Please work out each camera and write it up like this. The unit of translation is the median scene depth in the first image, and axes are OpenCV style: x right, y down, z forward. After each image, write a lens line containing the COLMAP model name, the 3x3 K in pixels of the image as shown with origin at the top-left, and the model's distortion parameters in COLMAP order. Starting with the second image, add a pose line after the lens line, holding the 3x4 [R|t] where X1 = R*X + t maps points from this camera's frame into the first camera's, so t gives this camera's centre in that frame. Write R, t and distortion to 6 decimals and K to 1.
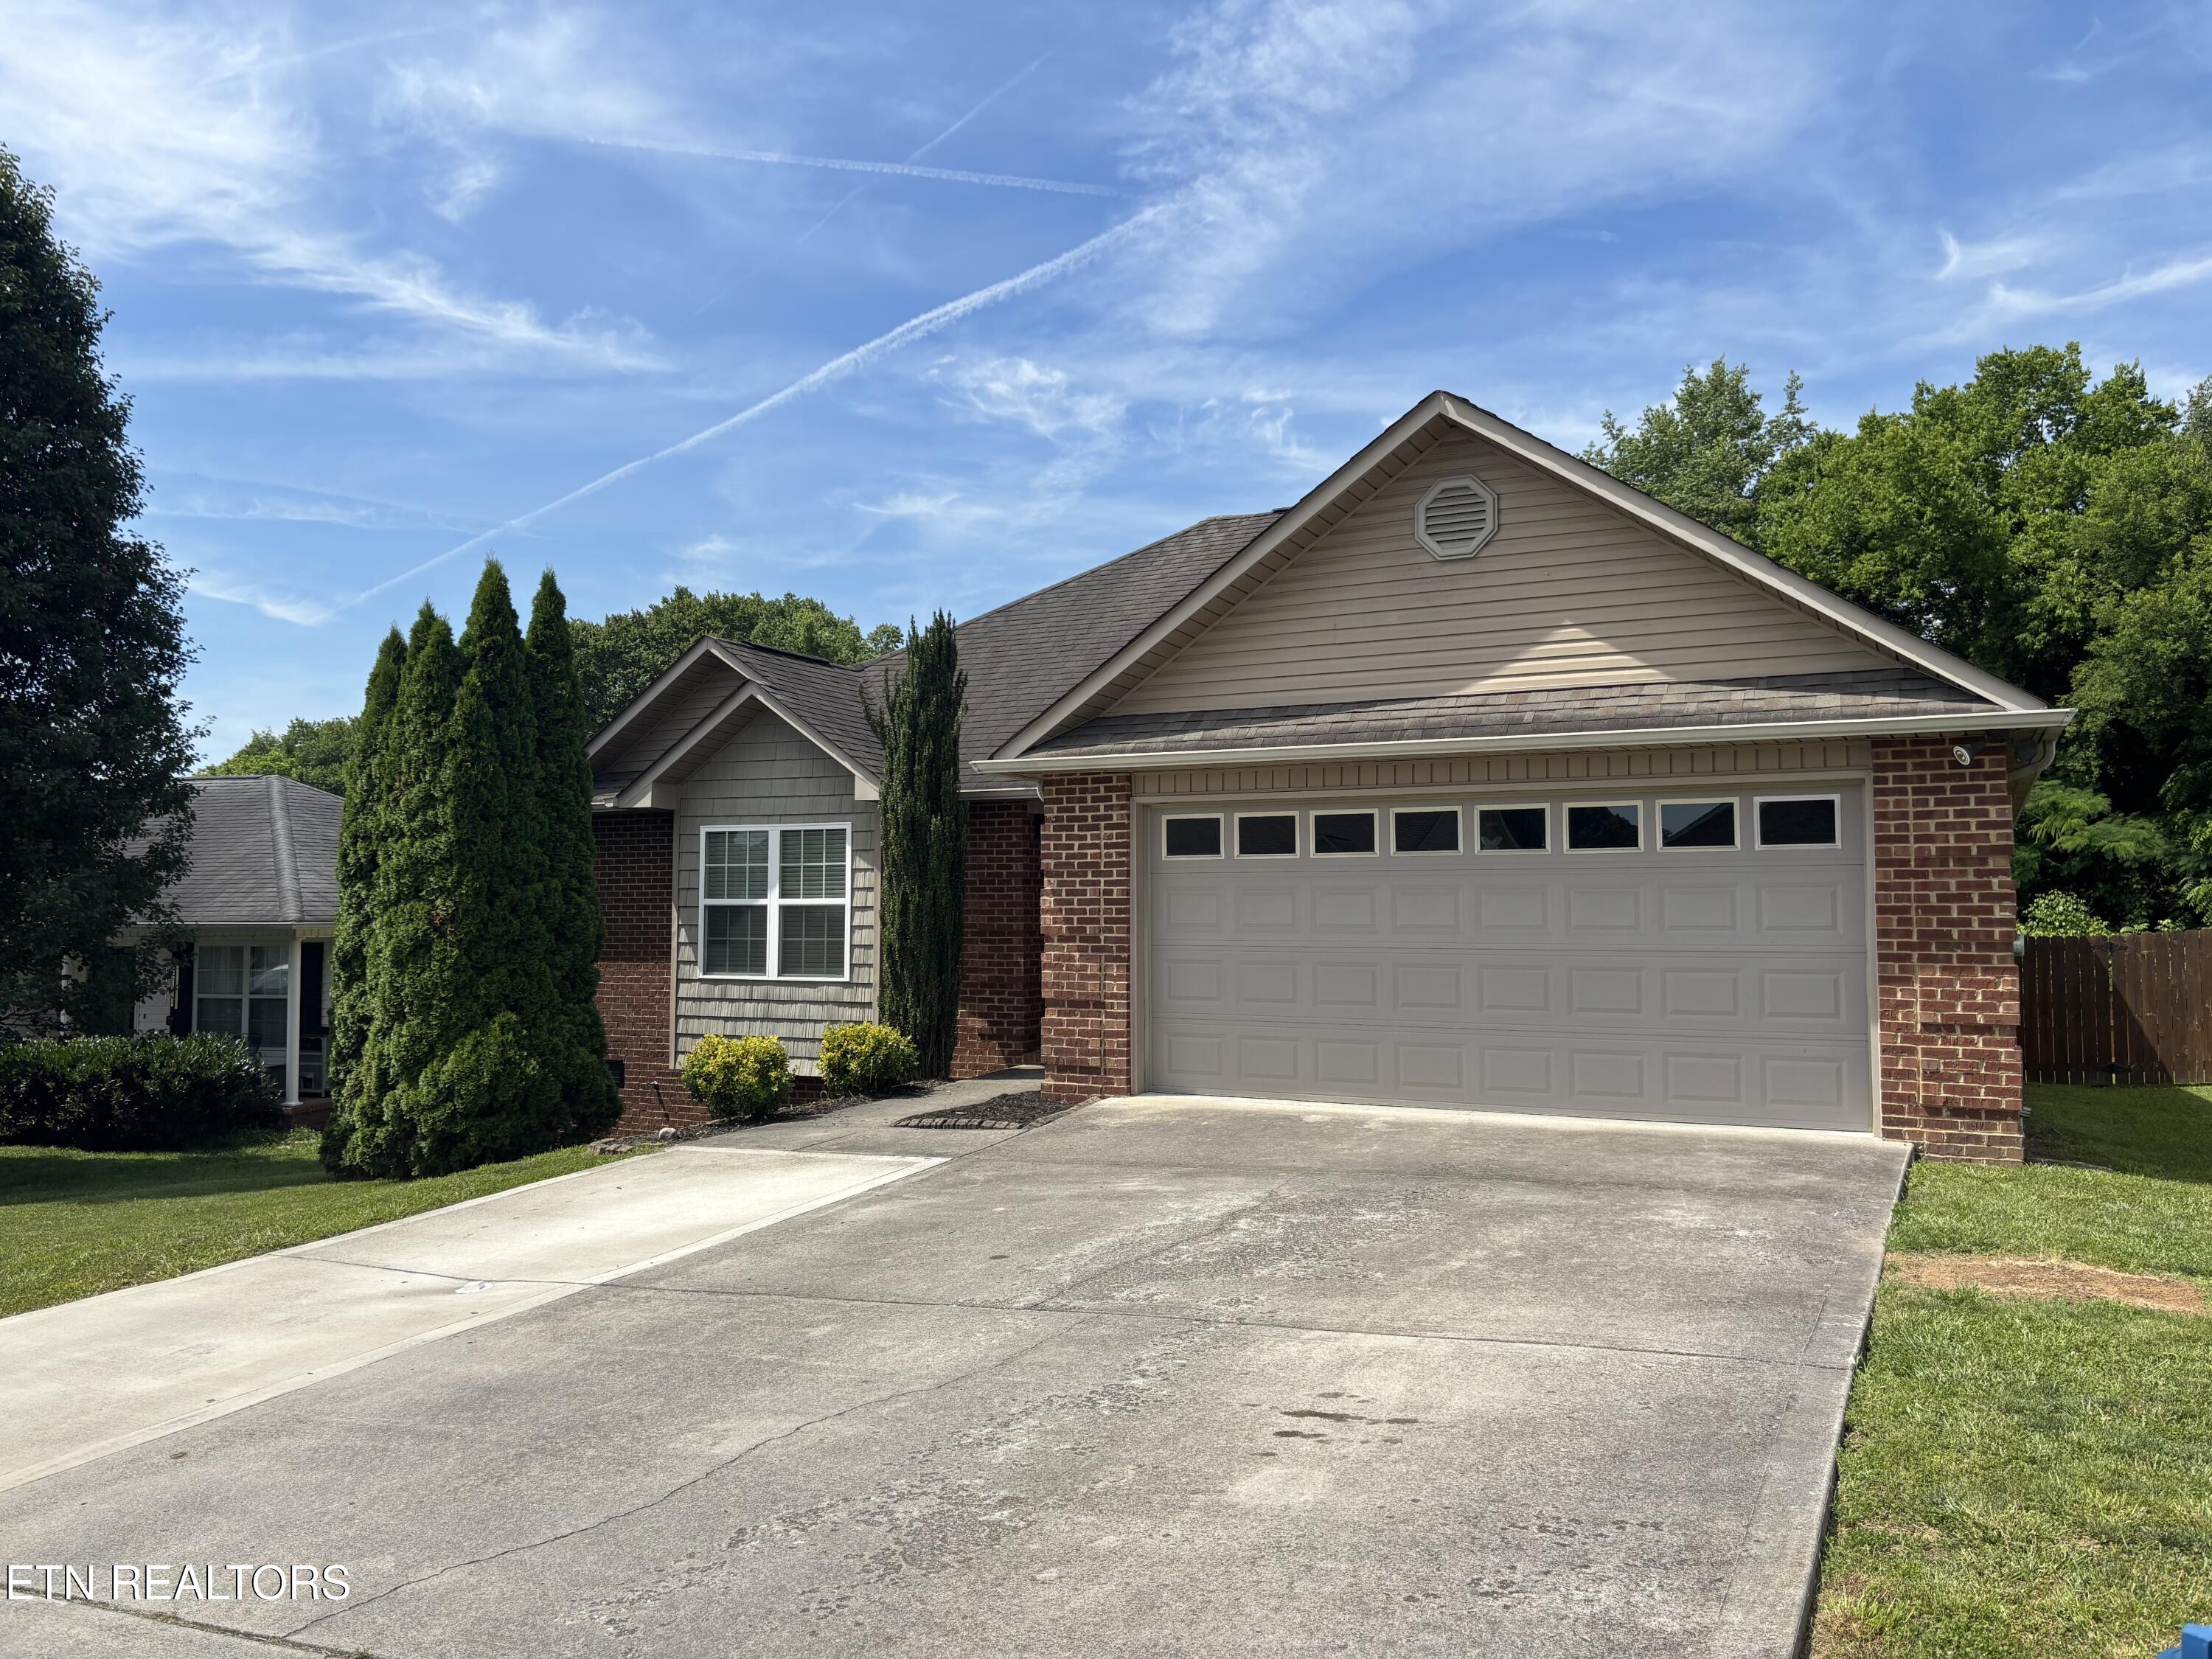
lens RADIAL K [[1662.6, 0, 1106.0], [0, 1662.6, 829.5], [0, 0, 1]] dist [0.043634, -0.043297]
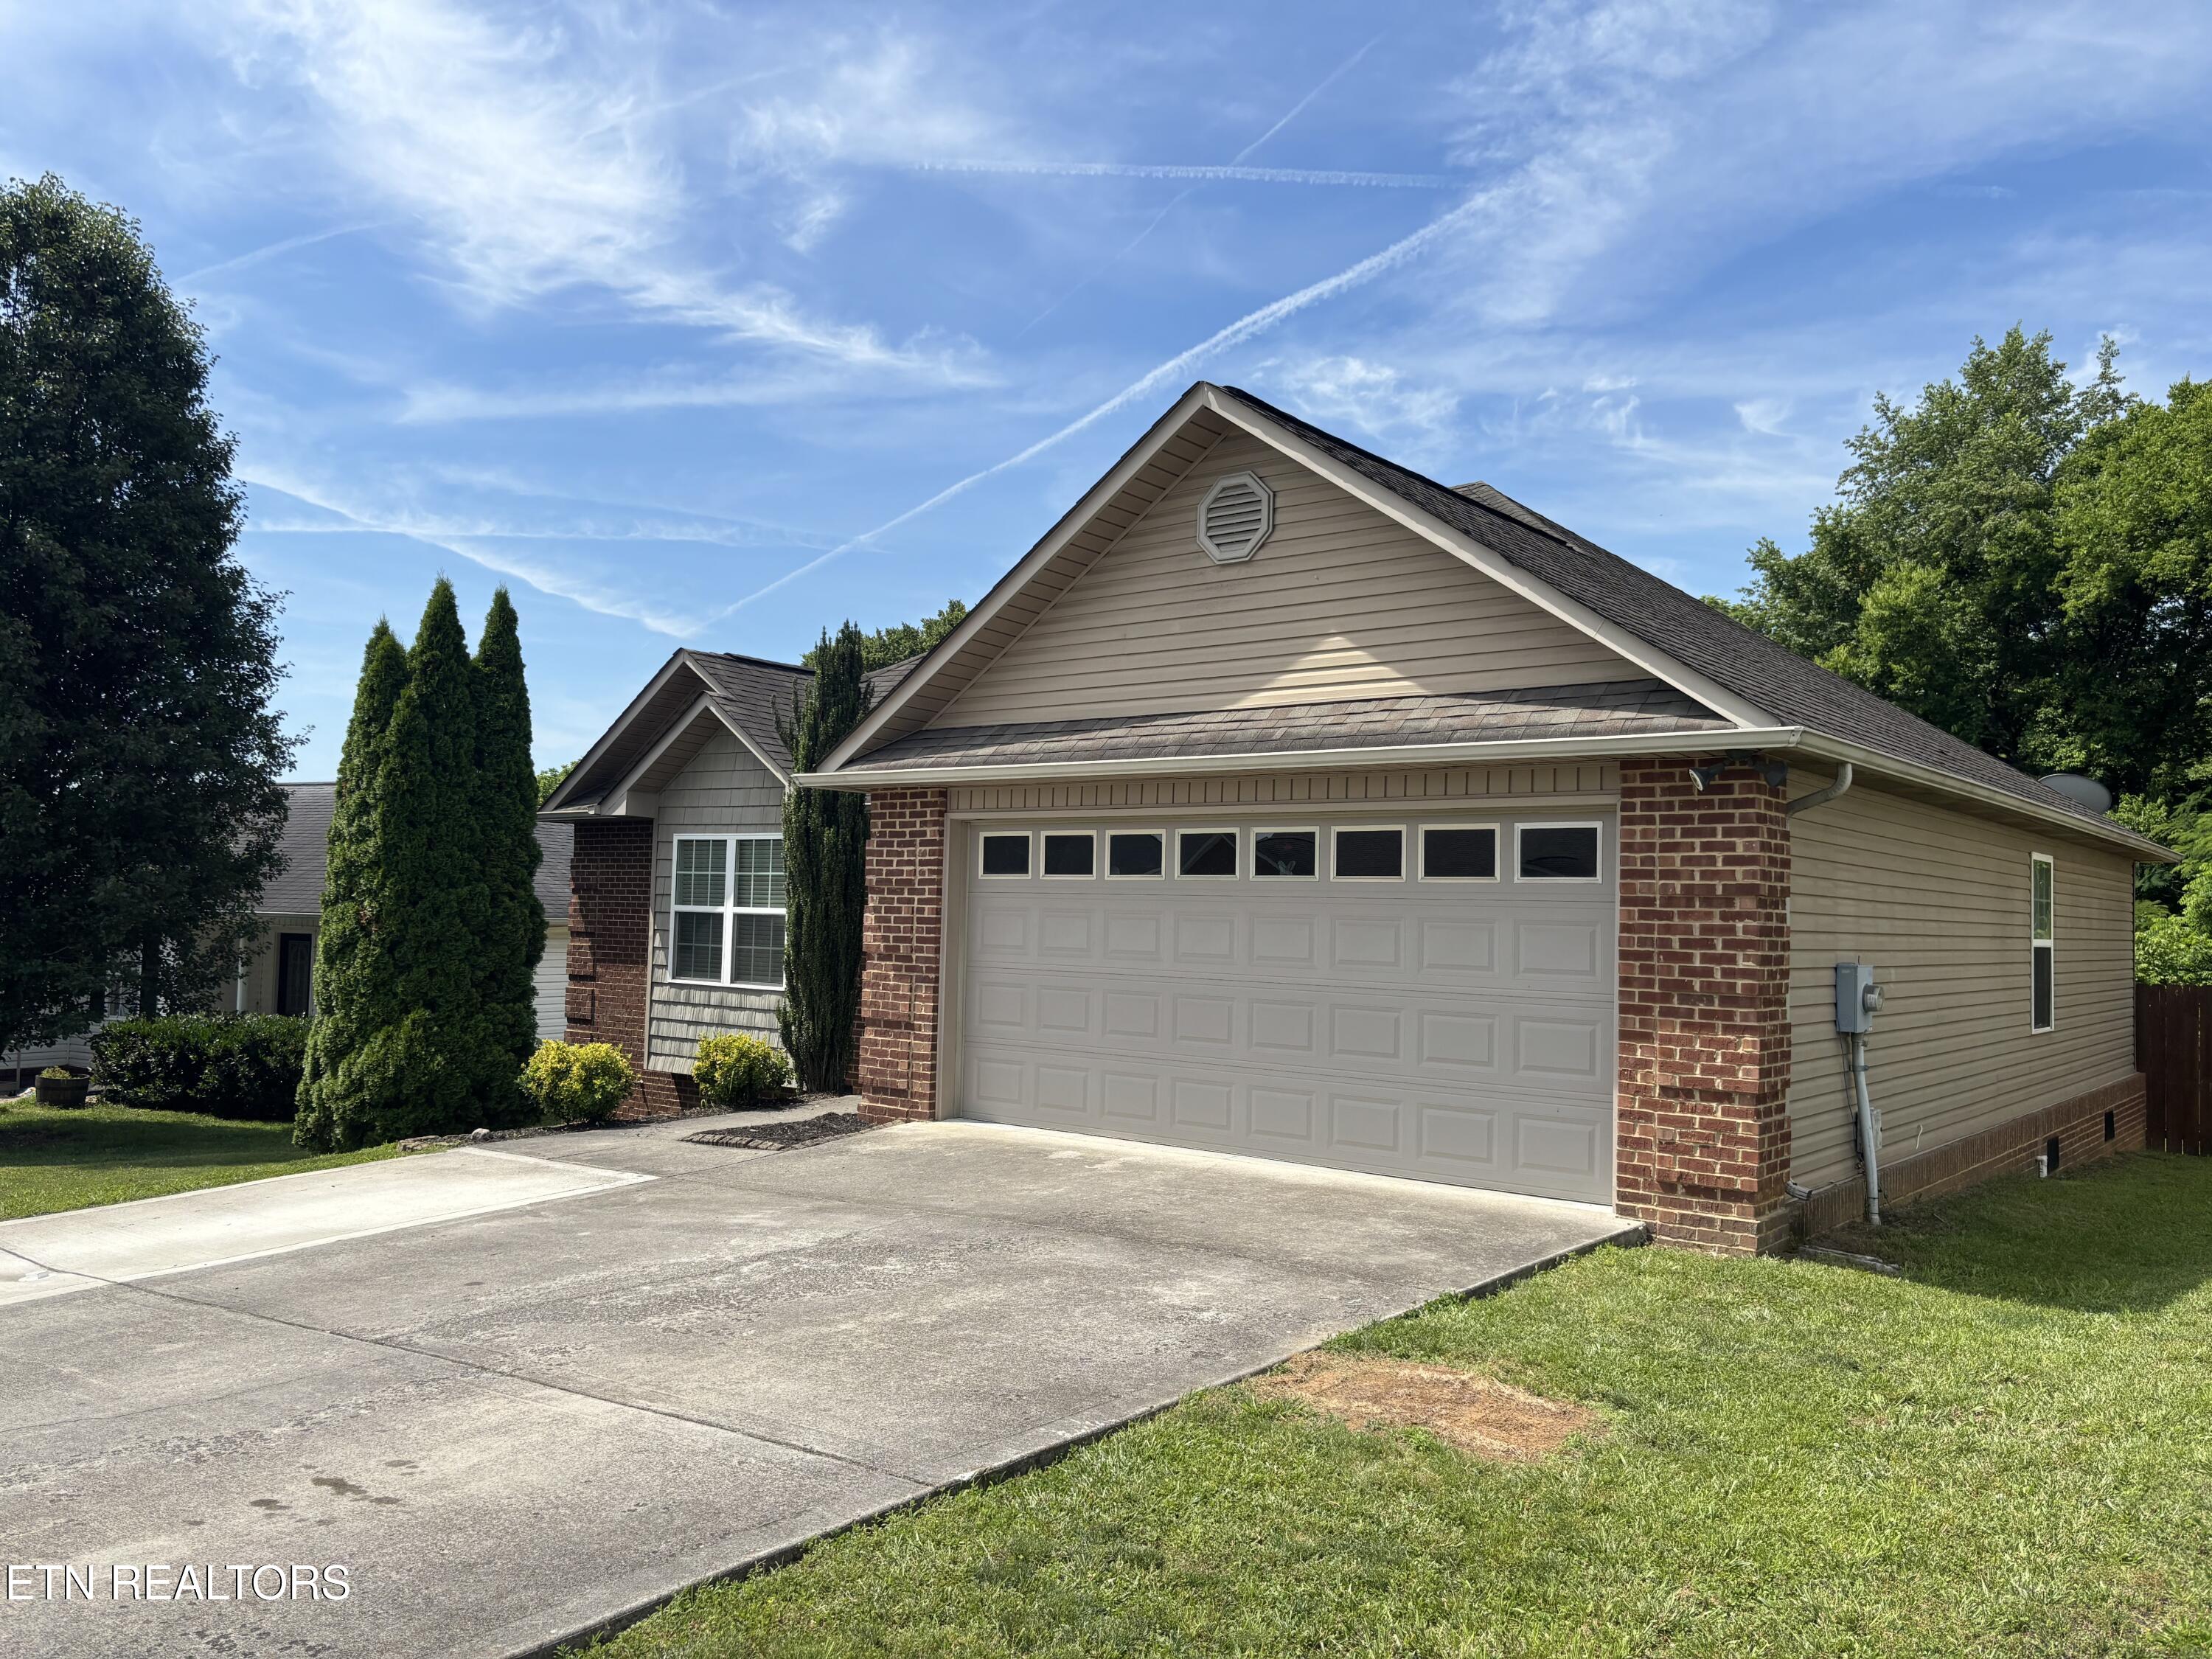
lens RADIAL K [[1671.6, 0, 1078.0], [0, 1671.6, 854.8], [0, 0, 1]] dist [0.028154, -0.009811]
pose [[0.977241, 0.018207, -0.211350, 0.261491], [-0.015839, 0.999791, 0.012895, -0.007910], [0.211540, -0.009254, 0.977325, 0.055867]]
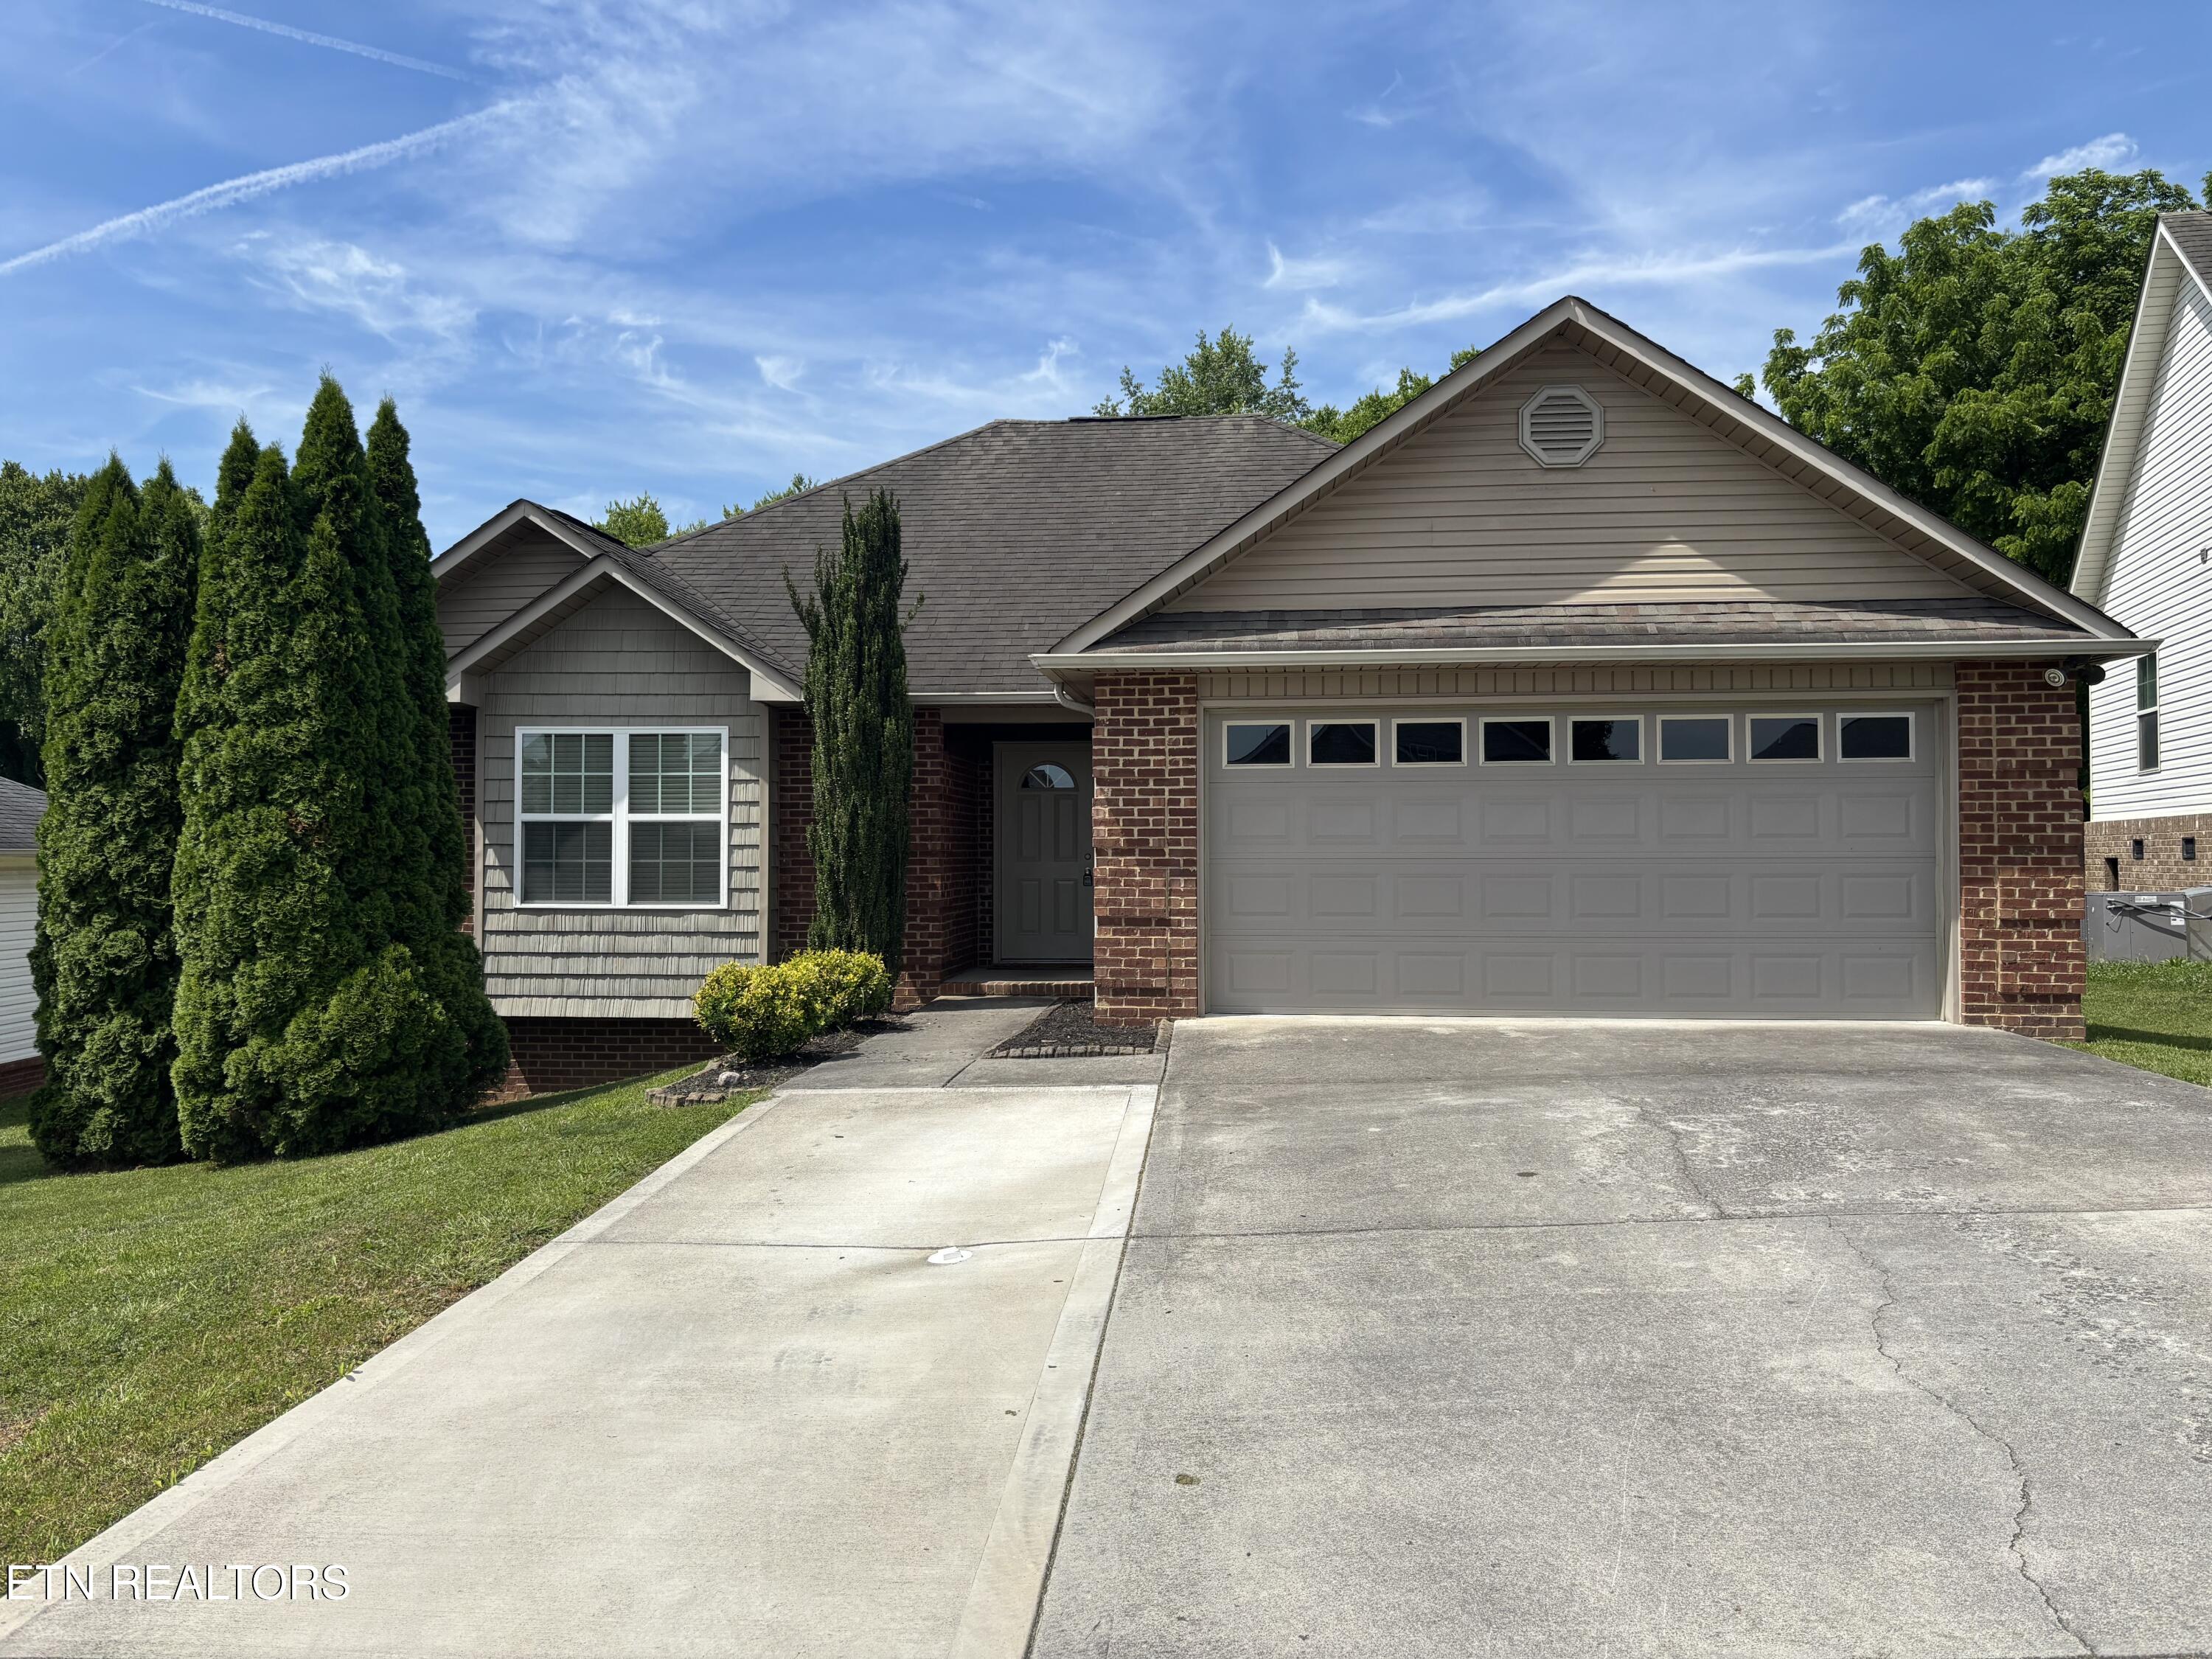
lens RADIAL K [[1670.4, 0, 1099.3], [0, 1670.4, 826.5], [0, 0, 1]] dist [0.030458, -0.033298]
pose [[0.932511, 0.007020, 0.361075, -0.328826], [-0.017535, 0.999512, 0.025853, 0.025090], [-0.360717, -0.030439, 0.932179, 0.126812]]
